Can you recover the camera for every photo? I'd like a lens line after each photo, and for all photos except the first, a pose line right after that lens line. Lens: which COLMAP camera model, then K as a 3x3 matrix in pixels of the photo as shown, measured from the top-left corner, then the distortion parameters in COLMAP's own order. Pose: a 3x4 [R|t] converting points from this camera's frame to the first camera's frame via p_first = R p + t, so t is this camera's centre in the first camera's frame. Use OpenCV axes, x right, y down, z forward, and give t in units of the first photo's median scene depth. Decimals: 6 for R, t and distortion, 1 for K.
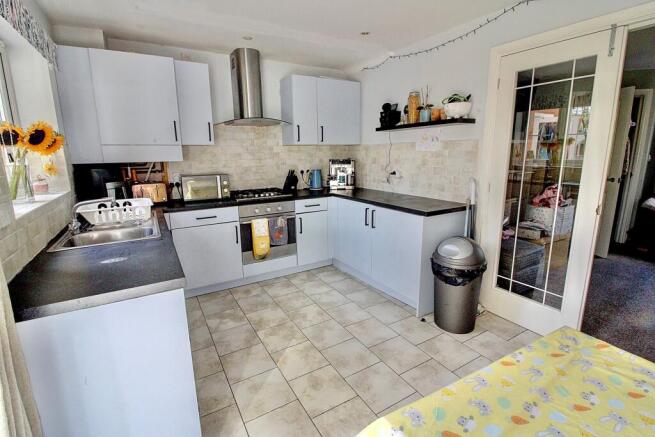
lens RADIAL K [[307.8, 0, 322.6], [0, 307.8, 214.4], [0, 0, 1]] dist [0.002662, -0.013924]
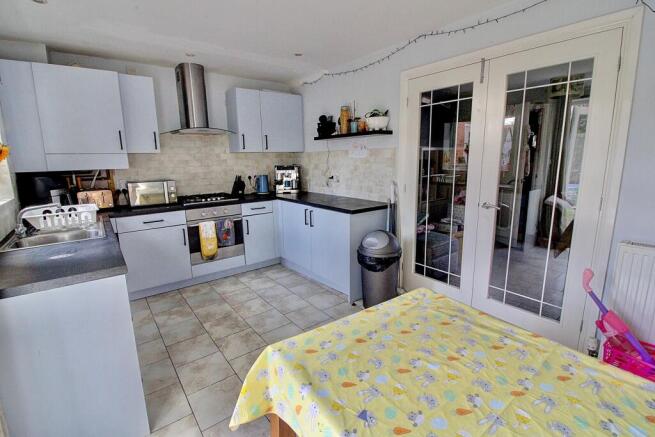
lens RADIAL K [[307.8, 0, 322.6], [0, 307.8, 214.4], [0, 0, 1]] dist [0.002662, -0.013924]
pose [[0.992394, -0.026087, 0.120306, 0.072490], [0.028193, 0.999477, -0.015839, 0.018907], [-0.119830, 0.019110, 0.992611, -0.119036]]
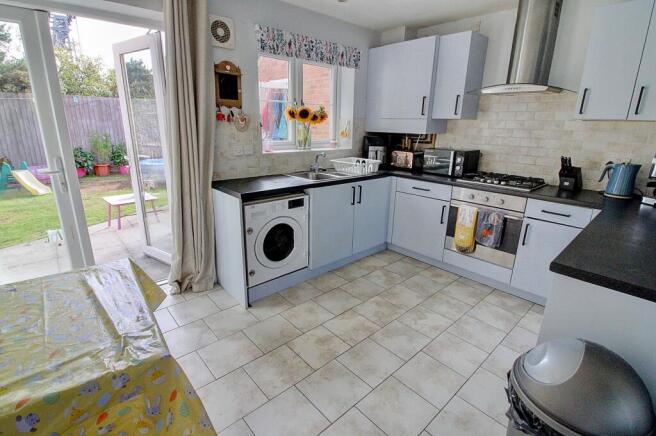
lens RADIAL K [[308.3, 0, 323.1], [0, 308.3, 213.9], [0, 0, 1]] dist [0.002662, -0.013924]
pose [[0.195705, 0.288817, -0.937168, 0.572763], [-0.216144, 0.944850, 0.246048, -0.096203], [0.956546, 0.154410, 0.247338, 0.430672]]
